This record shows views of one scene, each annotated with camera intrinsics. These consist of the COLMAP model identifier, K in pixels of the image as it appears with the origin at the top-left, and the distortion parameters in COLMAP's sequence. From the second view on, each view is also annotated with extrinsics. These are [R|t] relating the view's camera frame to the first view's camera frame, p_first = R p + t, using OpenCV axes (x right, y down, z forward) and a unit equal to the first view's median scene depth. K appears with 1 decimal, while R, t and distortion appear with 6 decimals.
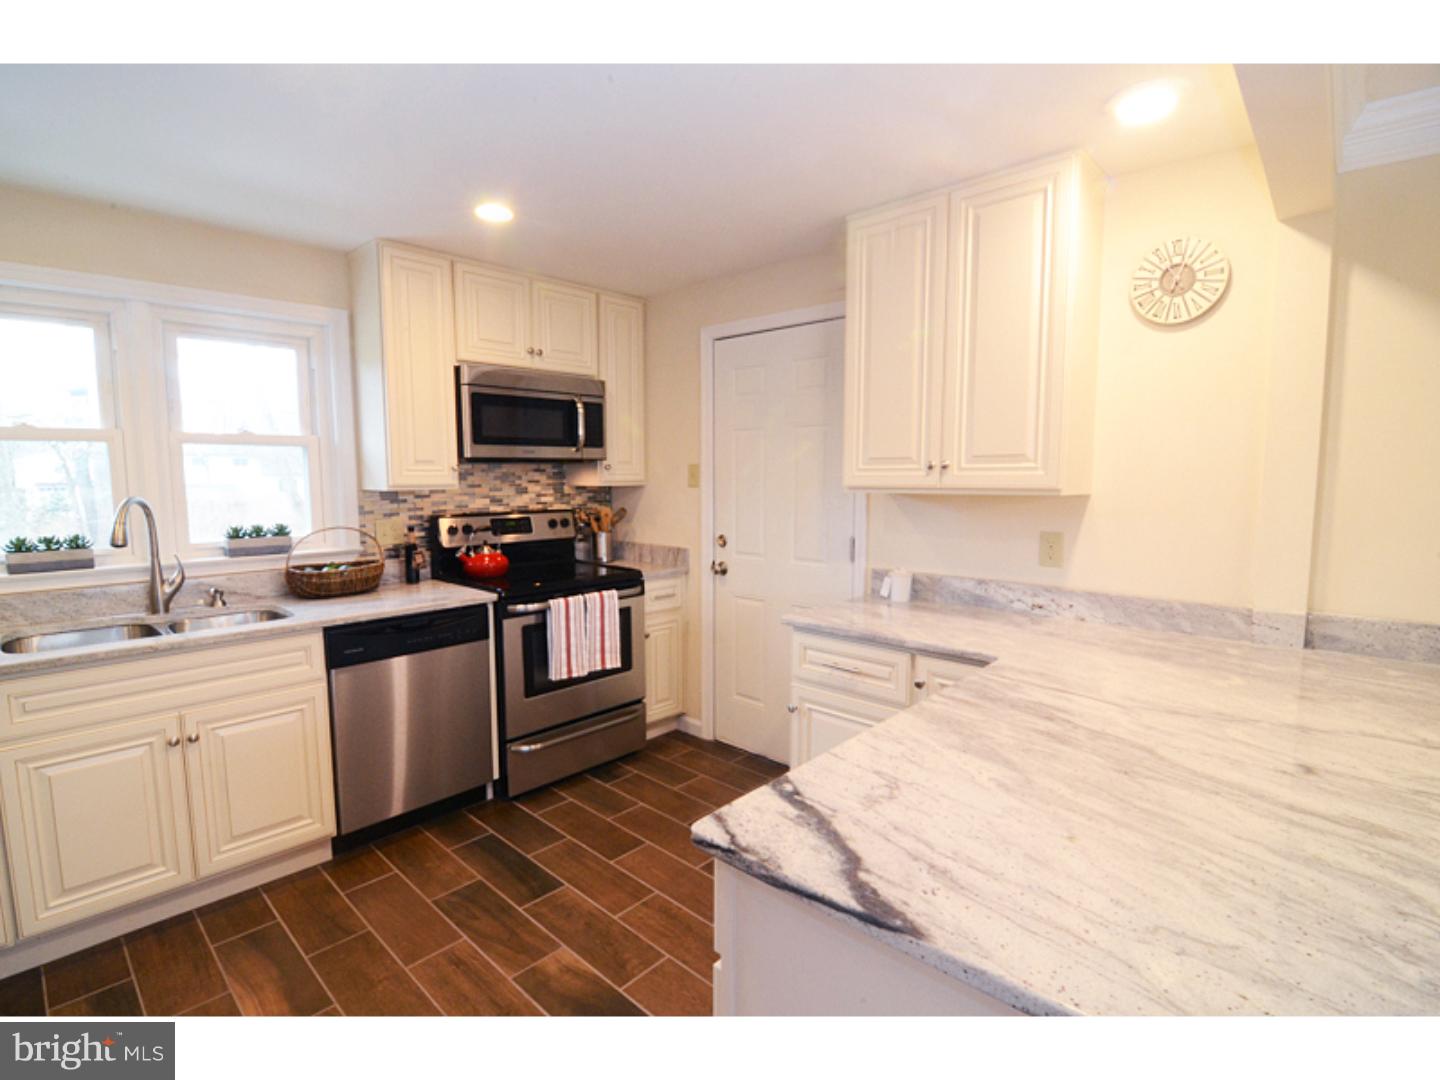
lens RADIAL K [[688.0, 0, 711.5], [0, 688.0, 542.1], [0, 0, 1]] dist [-0.004491, -0.011093]
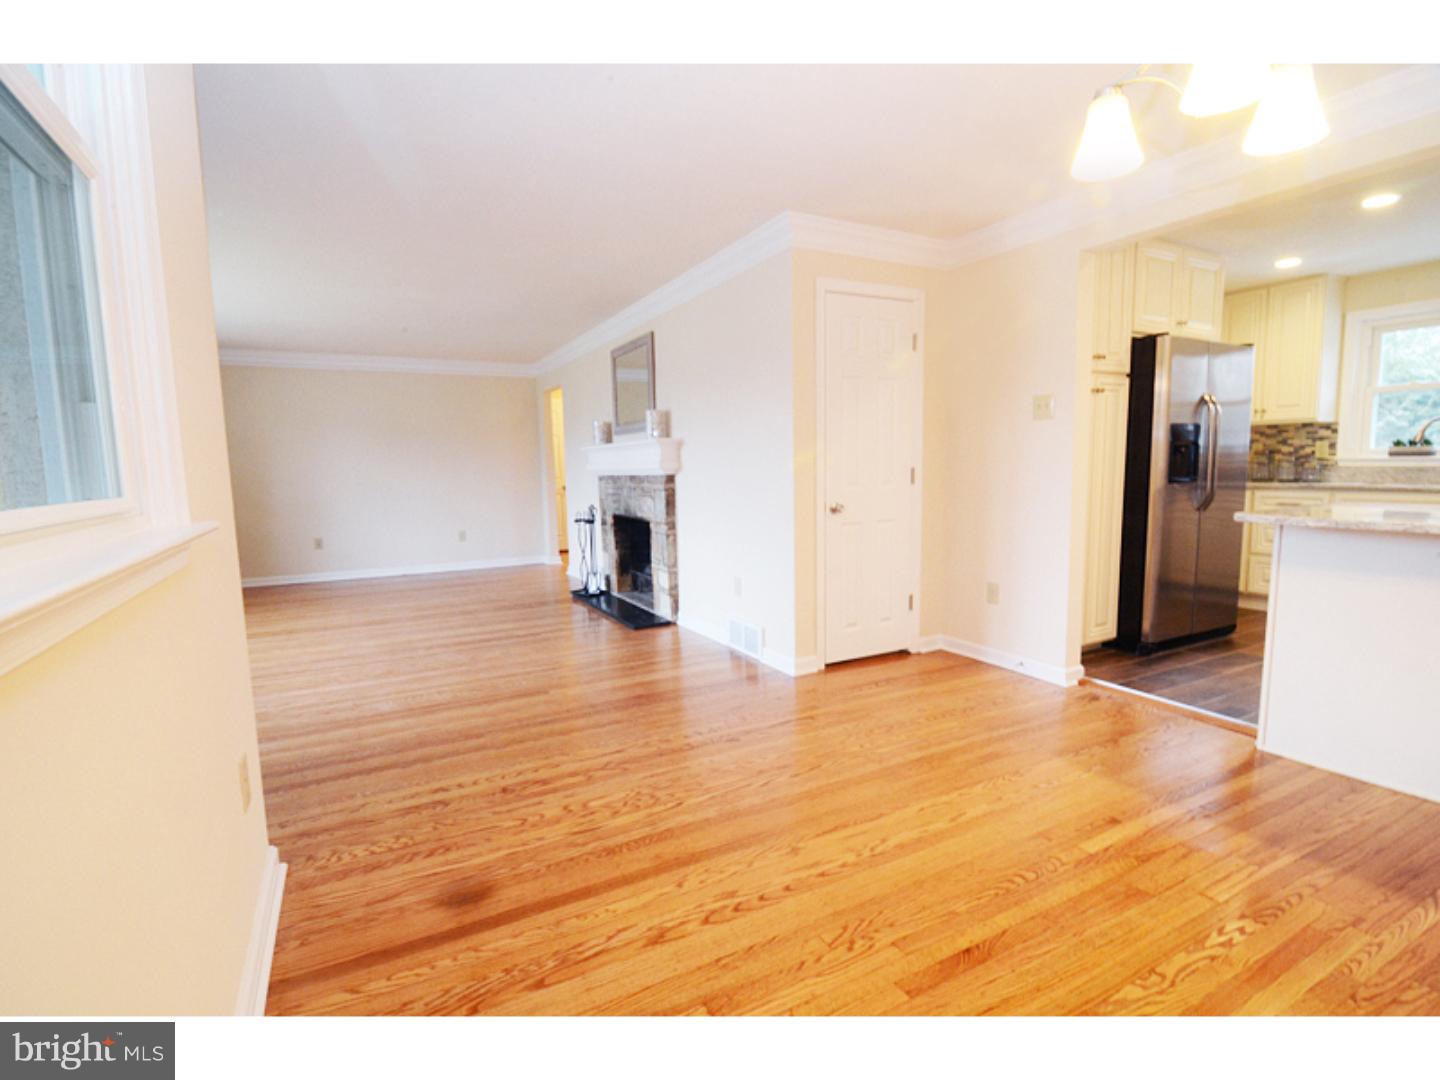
lens RADIAL K [[688.0, 0, 711.5], [0, 688.0, 542.1], [0, 0, 1]] dist [-0.004491, -0.011093]
pose [[-0.324347, 0.116015, -0.938797, 1.200102], [-0.070606, 0.986713, 0.146330, 0.110993], [0.943300, 0.113746, -0.311846, -0.214682]]
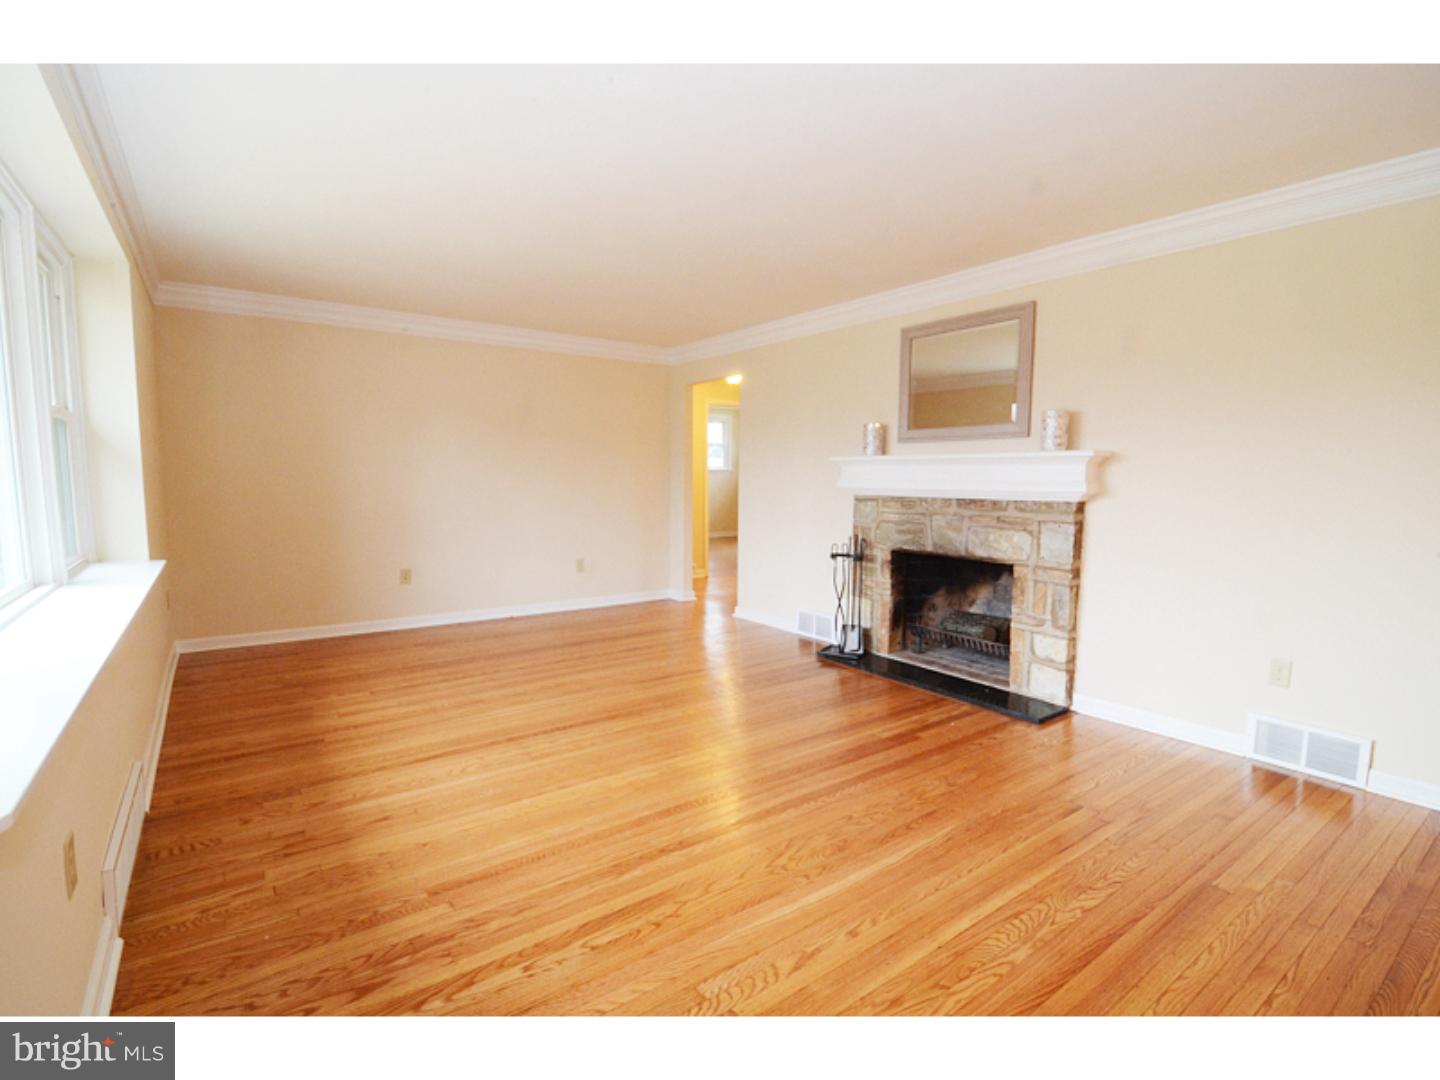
lens RADIAL K [[688.0, 0, 711.5], [0, 688.0, 542.1], [0, 0, 1]] dist [-0.004491, -0.011093]
pose [[-0.188692, 0.101049, -0.976824, 0.931242], [-0.101732, 0.987329, 0.121787, 0.188214], [0.976753, 0.122355, -0.176021, -1.229856]]
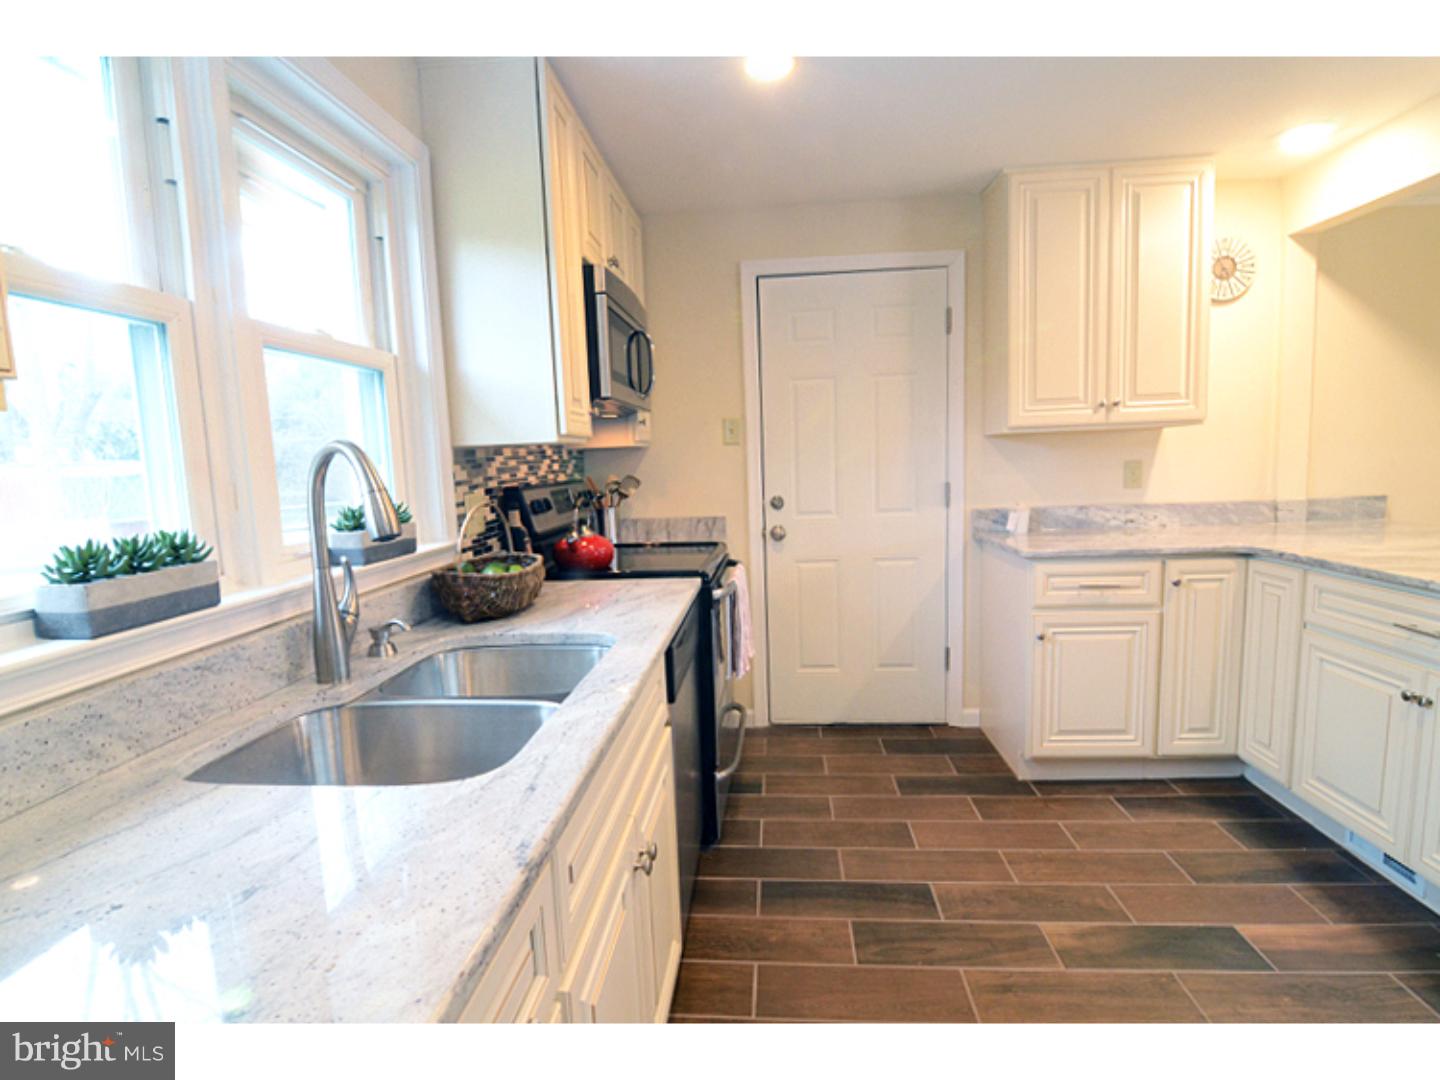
lens RADIAL K [[736.3, 0, 718.3], [0, 736.3, 548.5], [0, 0, 1]] dist [-0.014124, -0.000626]
pose [[0.781850, -0.103731, 0.614777, -0.741639], [0.097916, 0.994255, 0.043234, 0.010238], [-0.615730, 0.026394, 0.787515, 0.332400]]
